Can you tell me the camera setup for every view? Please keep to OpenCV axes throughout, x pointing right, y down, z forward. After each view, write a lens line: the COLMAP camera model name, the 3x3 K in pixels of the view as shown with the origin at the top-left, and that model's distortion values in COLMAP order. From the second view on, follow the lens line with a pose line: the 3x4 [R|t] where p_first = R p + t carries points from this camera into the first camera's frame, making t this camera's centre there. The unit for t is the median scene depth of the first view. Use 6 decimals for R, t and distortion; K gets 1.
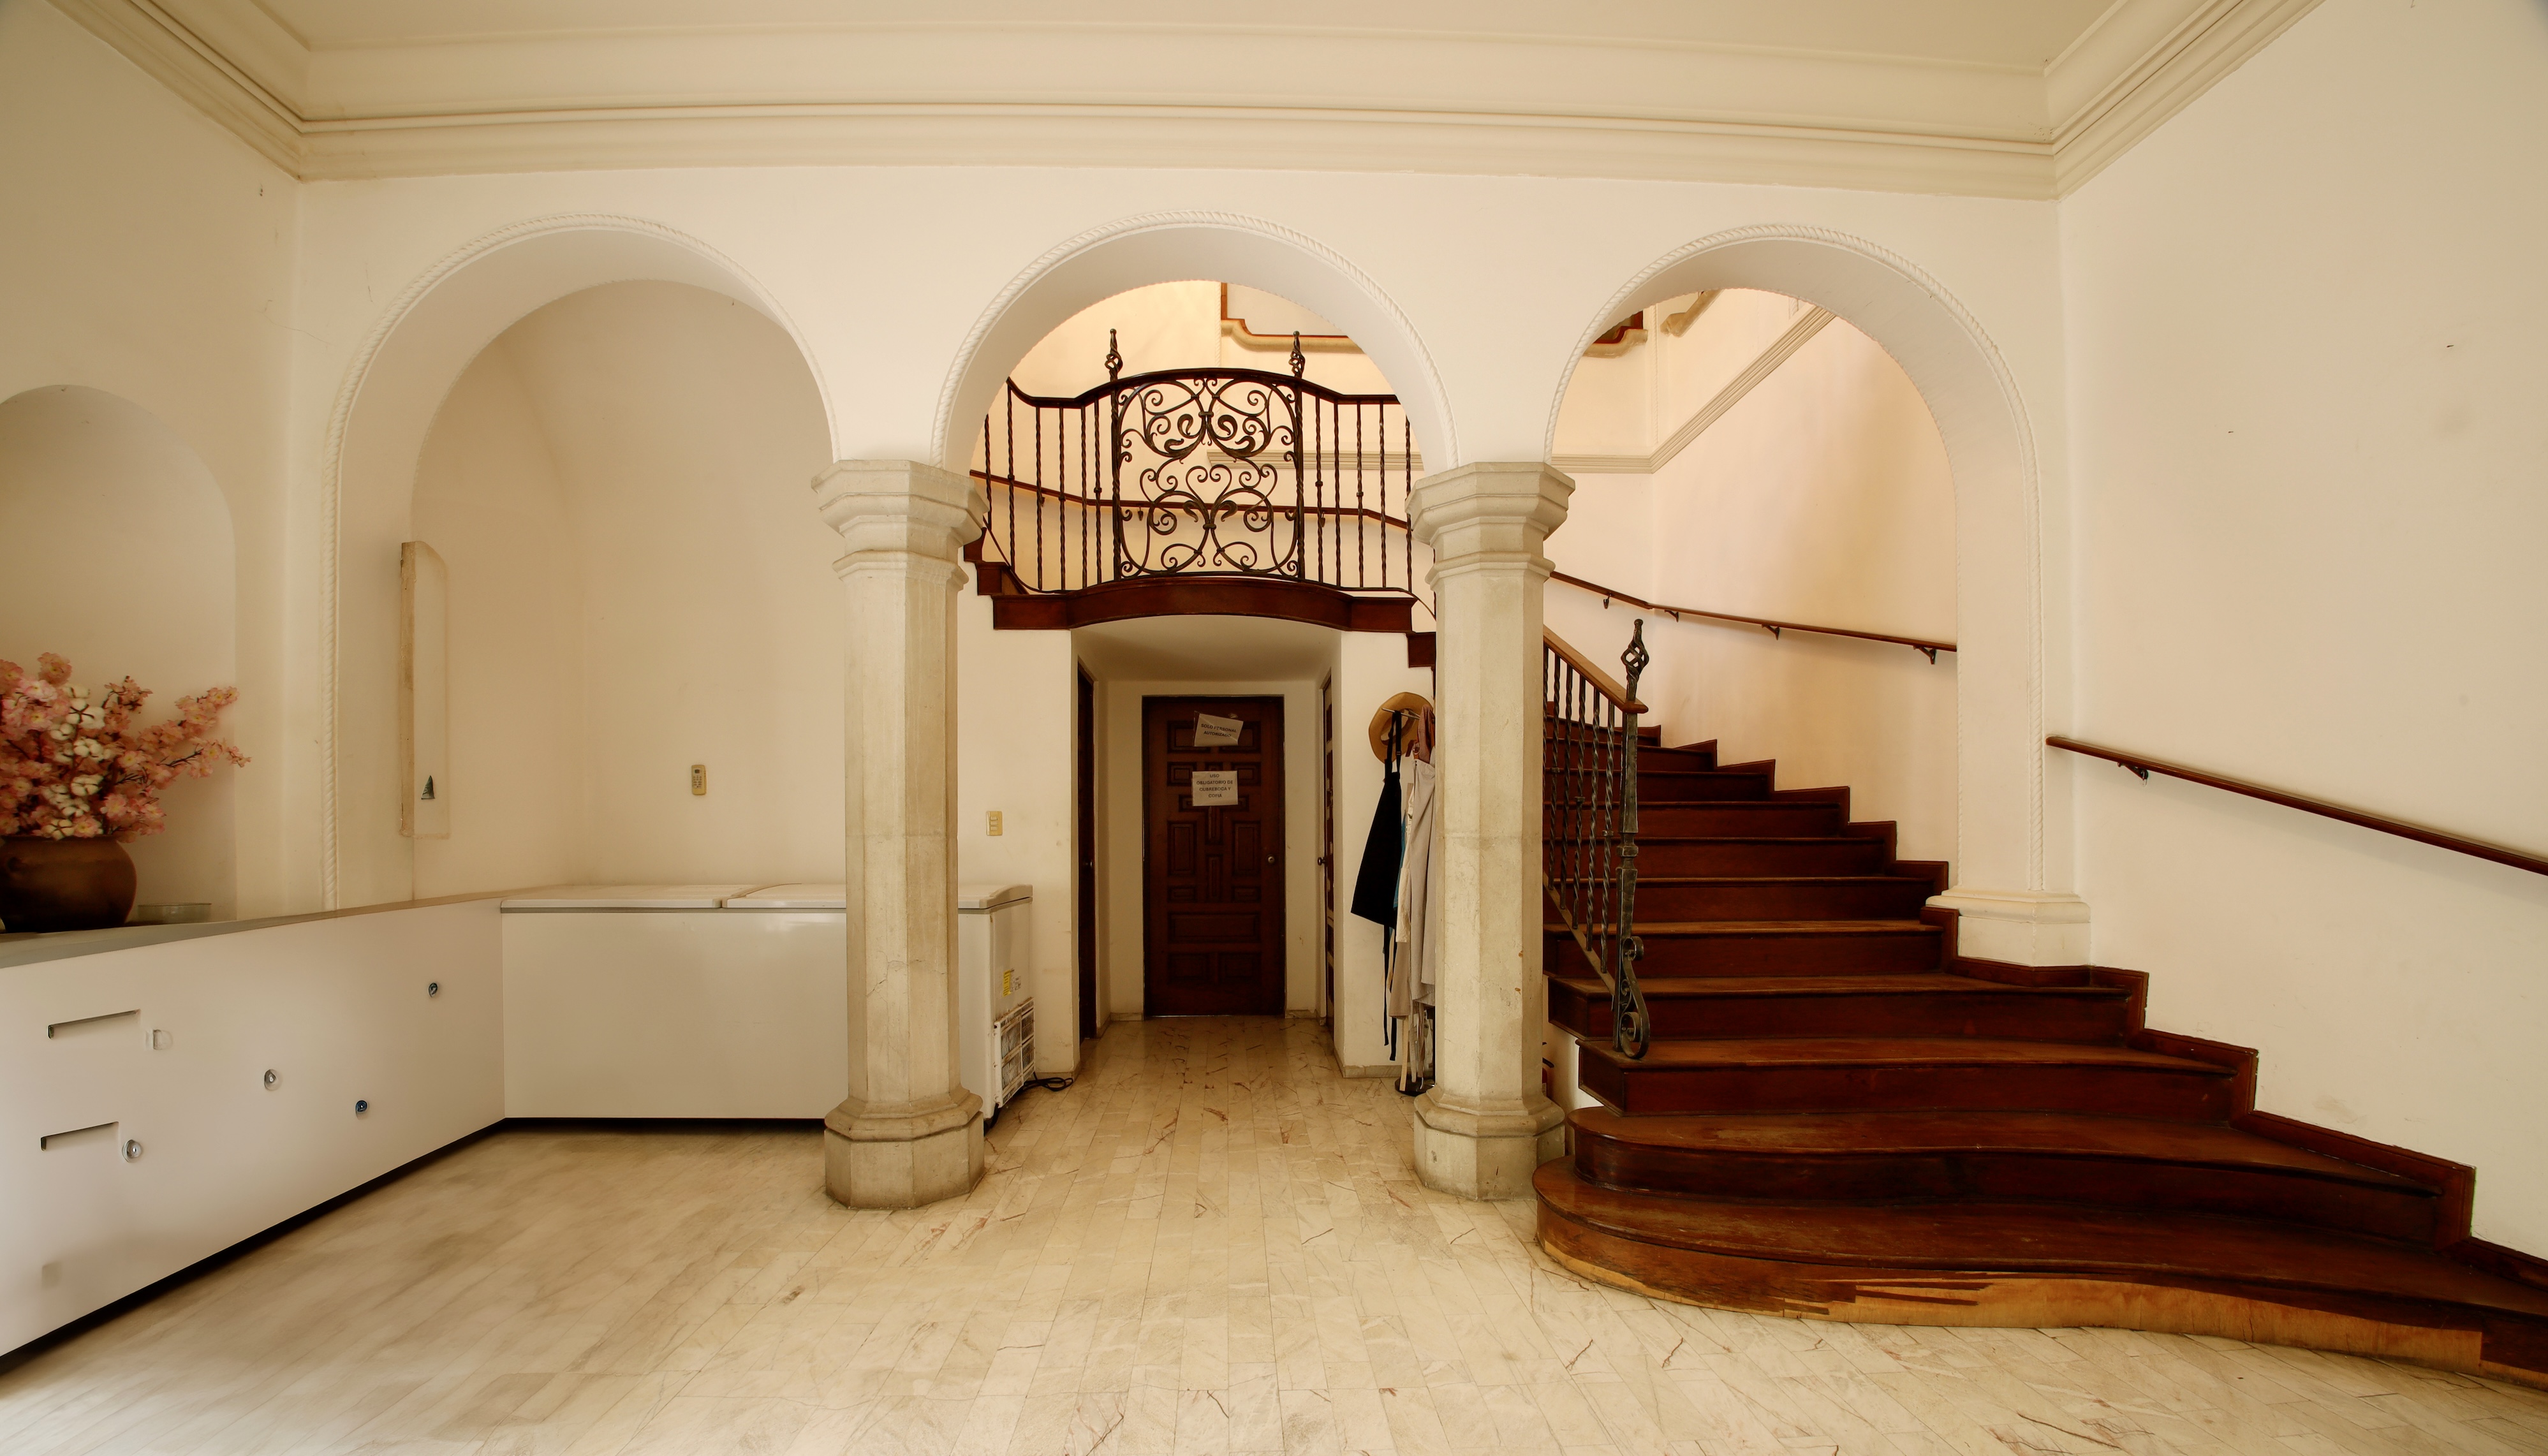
lens RADIAL K [[946.0, 0, 1267.6], [0, 946.0, 841.9], [0, 0, 1]] dist [-0.035535, -0.000248]
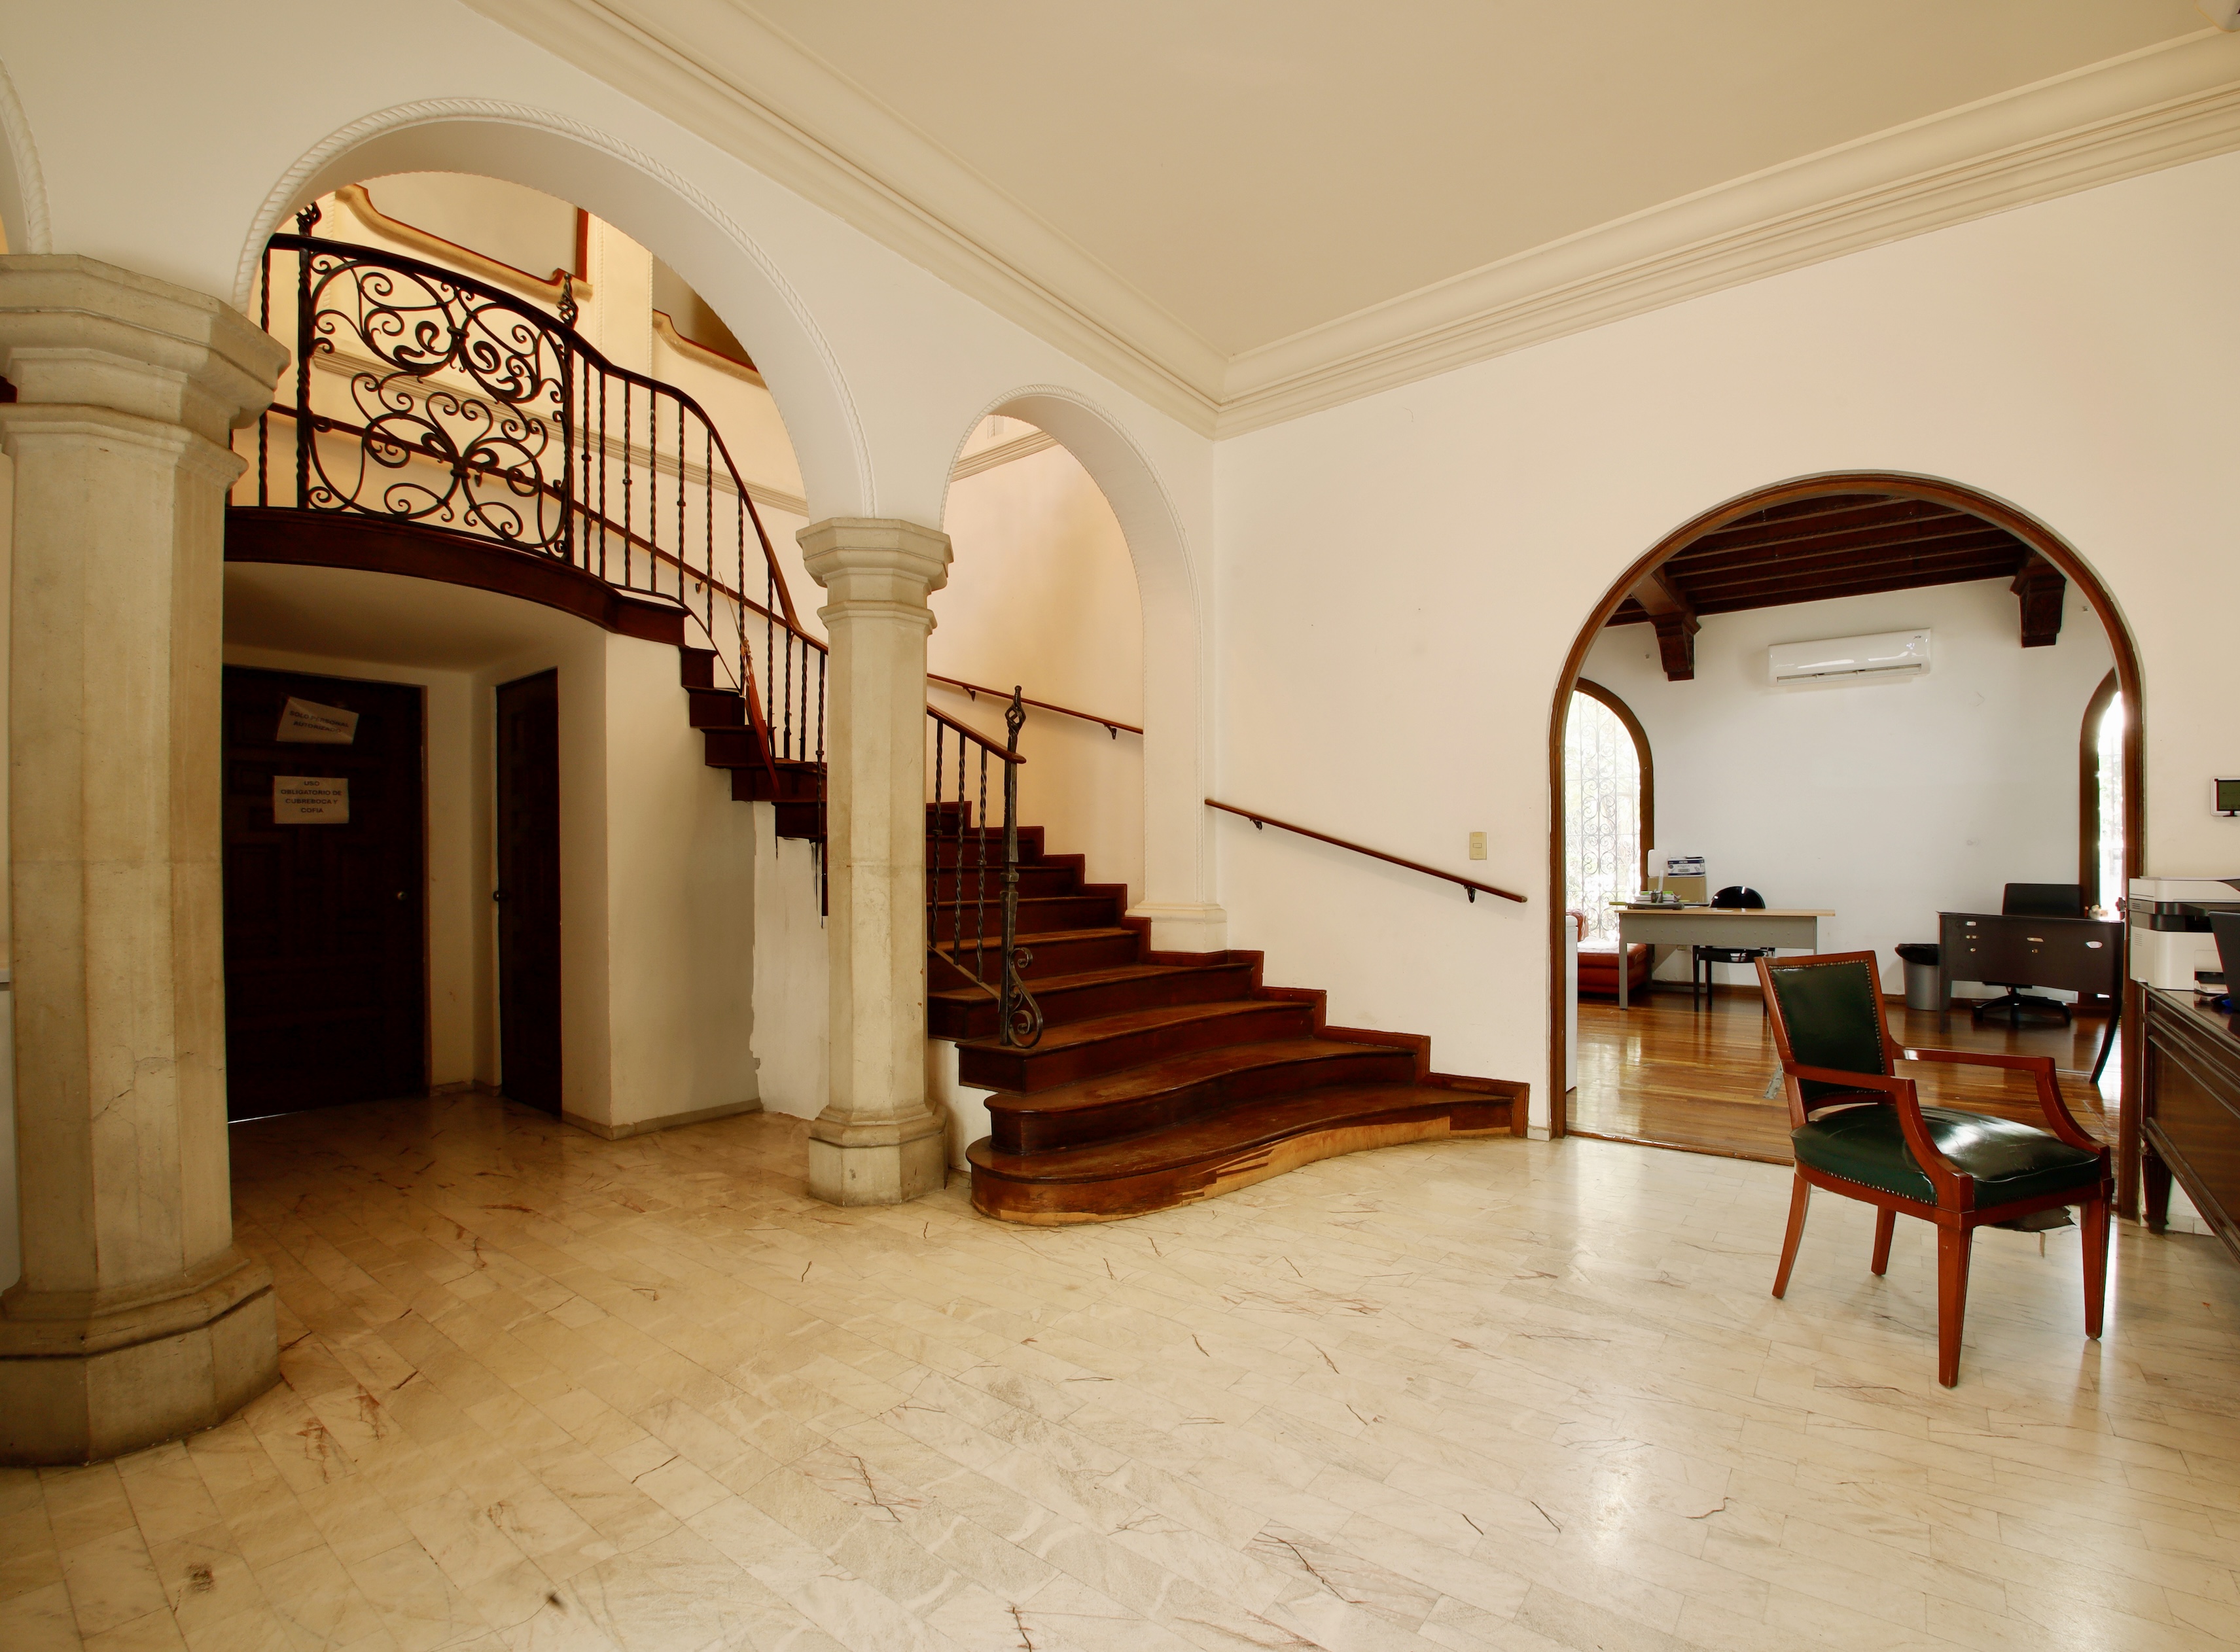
lens RADIAL K [[977.6, 0, 1132.7], [0, 977.6, 863.8], [0, 0, 1]] dist [-0.027293, -0.007120]
pose [[0.641149, 0.002683, 0.767412, -0.439140], [0.005119, 0.999957, -0.007773, 0.002996], [-0.767400, 0.008912, 0.641107, 0.074406]]
